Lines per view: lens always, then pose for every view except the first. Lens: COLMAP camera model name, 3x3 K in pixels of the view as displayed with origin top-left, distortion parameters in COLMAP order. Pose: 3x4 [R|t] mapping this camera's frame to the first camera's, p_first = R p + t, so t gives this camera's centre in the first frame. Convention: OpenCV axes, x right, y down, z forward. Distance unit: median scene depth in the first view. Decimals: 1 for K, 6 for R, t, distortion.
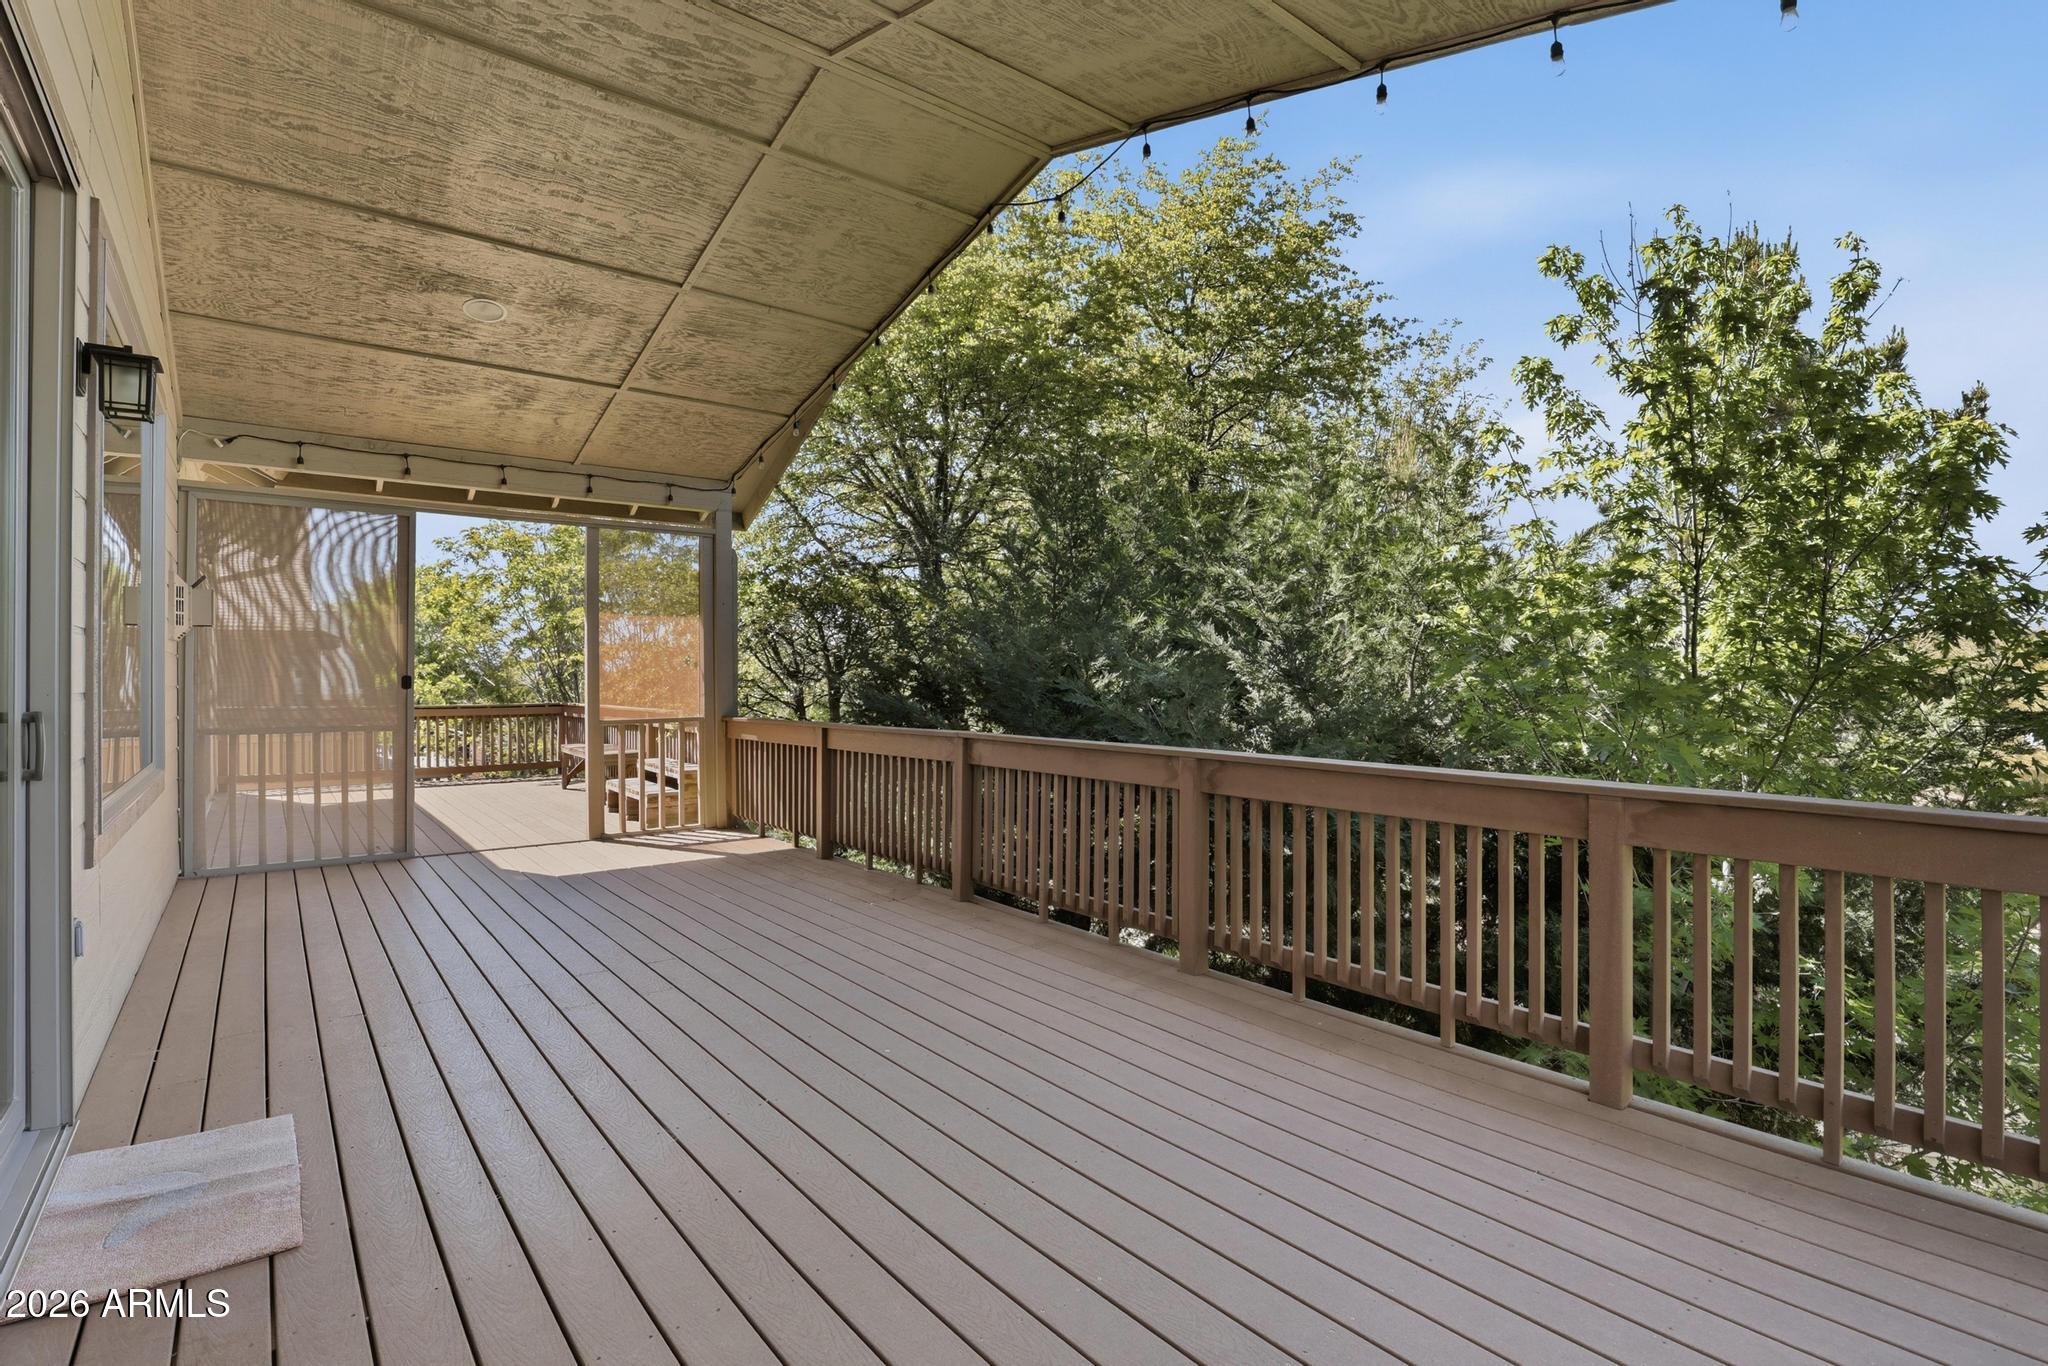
lens RADIAL K [[968.1, 0, 1026.6], [0, 968.1, 664.9], [0, 0, 1]] dist [-0.017653, -0.000056]
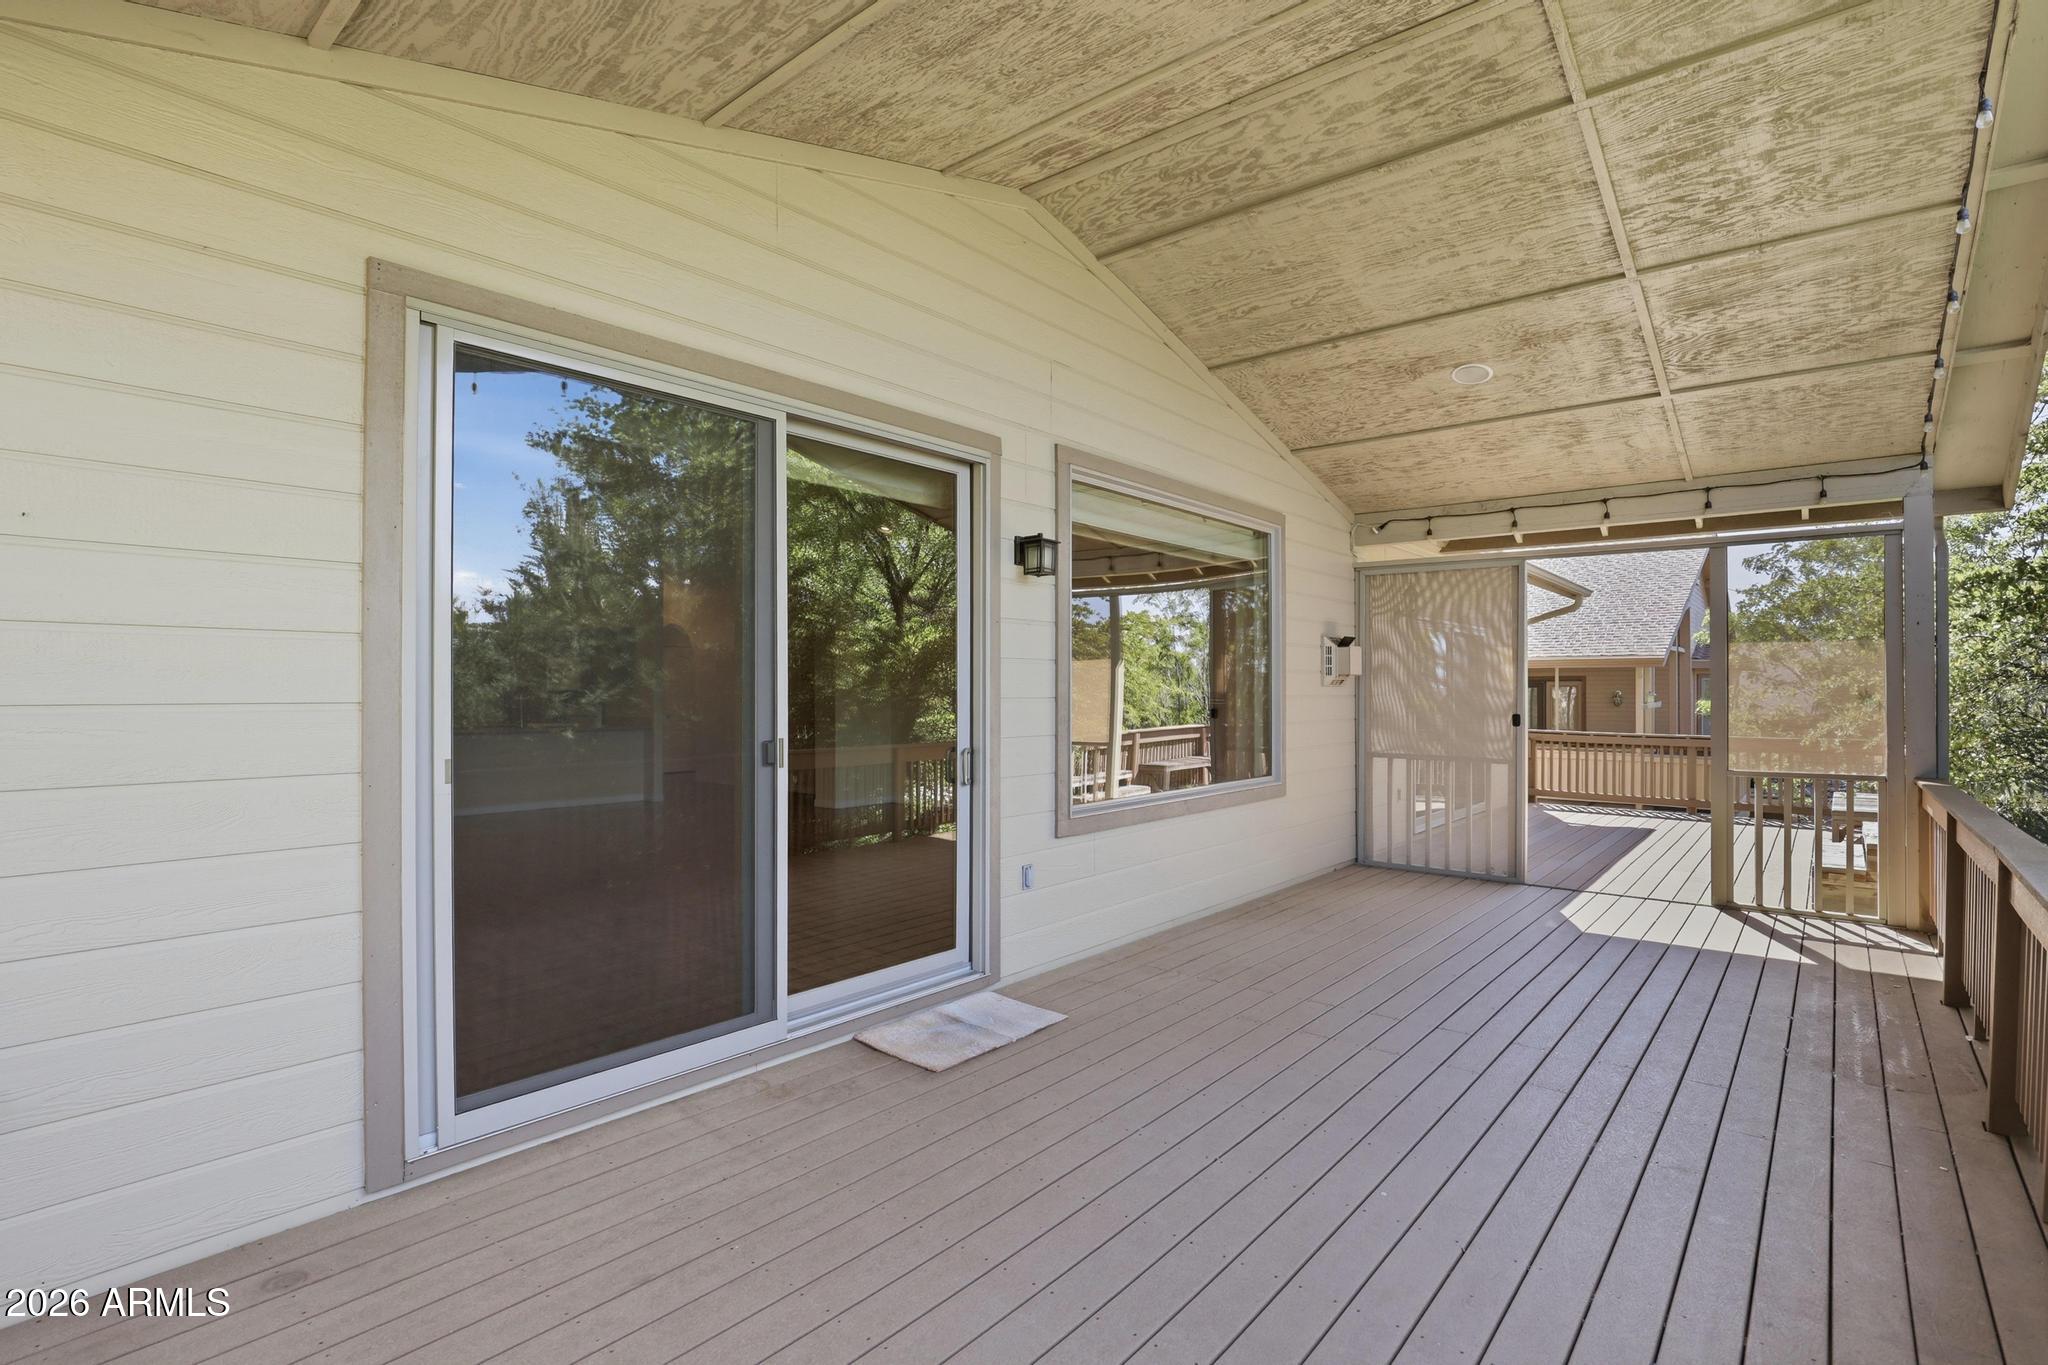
lens RADIAL K [[968.1, 0, 1032.1], [0, 968.1, 699.2], [0, 0, 1]] dist [-0.017653, -0.000056]
pose [[0.216933, 0.017313, -0.976033, 0.387241], [0.005287, 0.999807, 0.018910, -0.038721], [0.976172, -0.009262, 0.216800, 0.318177]]
